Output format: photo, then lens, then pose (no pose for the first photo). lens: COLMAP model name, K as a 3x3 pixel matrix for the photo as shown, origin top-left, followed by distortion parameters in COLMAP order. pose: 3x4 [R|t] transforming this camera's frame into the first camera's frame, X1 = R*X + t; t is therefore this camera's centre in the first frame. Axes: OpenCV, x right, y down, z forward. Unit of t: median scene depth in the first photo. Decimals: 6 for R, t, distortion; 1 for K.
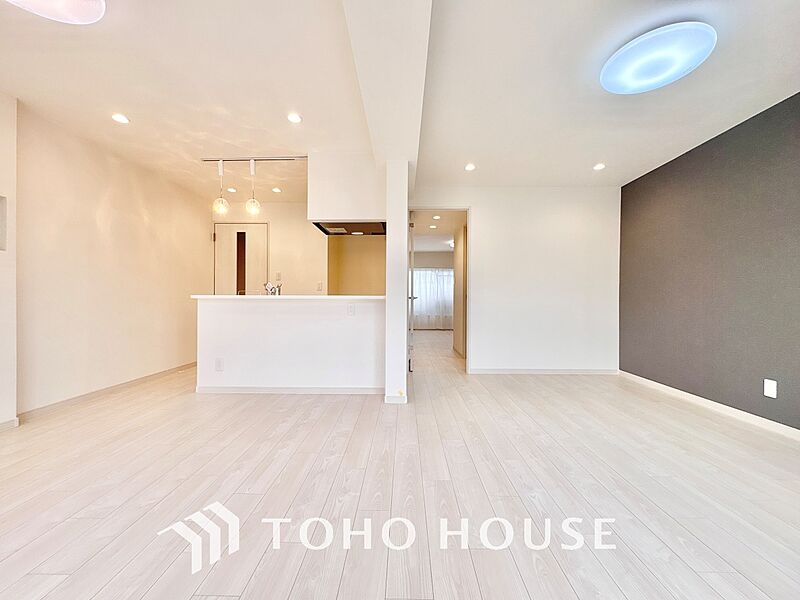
lens RADIAL K [[319.8, 0, 399.1], [0, 319.8, 298.9], [0, 0, 1]] dist [0.000002, -0.000143]
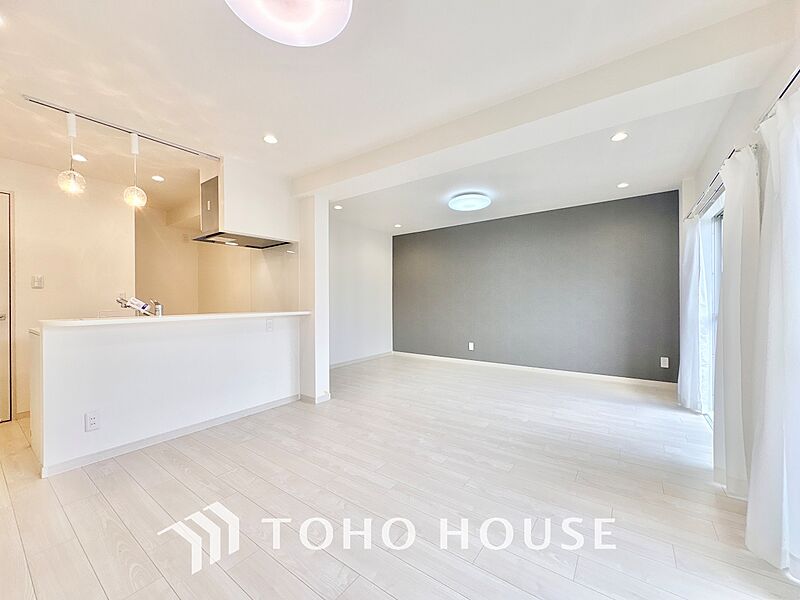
lens RADIAL K [[319.8, 0, 399.9], [0, 319.8, 300.0], [0, 0, 1]] dist [0.000002, -0.000143]
pose [[0.573565, -0.009940, 0.819100, -0.818250], [0.007071, 0.999949, 0.007183, -0.058768], [-0.819130, 0.001671, 0.573606, 0.082552]]
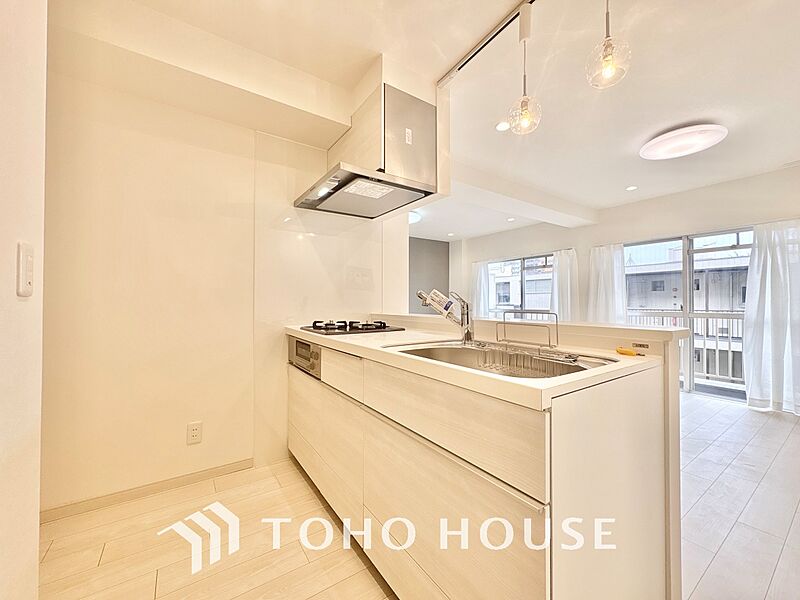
lens RADIAL K [[319.8, 0, 396.1], [0, 319.8, 301.7], [0, 0, 1]] dist [0.000002, -0.000143]
pose [[-0.572970, -0.004985, 0.819561, -0.812050], [-0.007981, 0.999968, 0.000502, -0.046322], [-0.819538, -0.006253, -0.572991, 1.597085]]
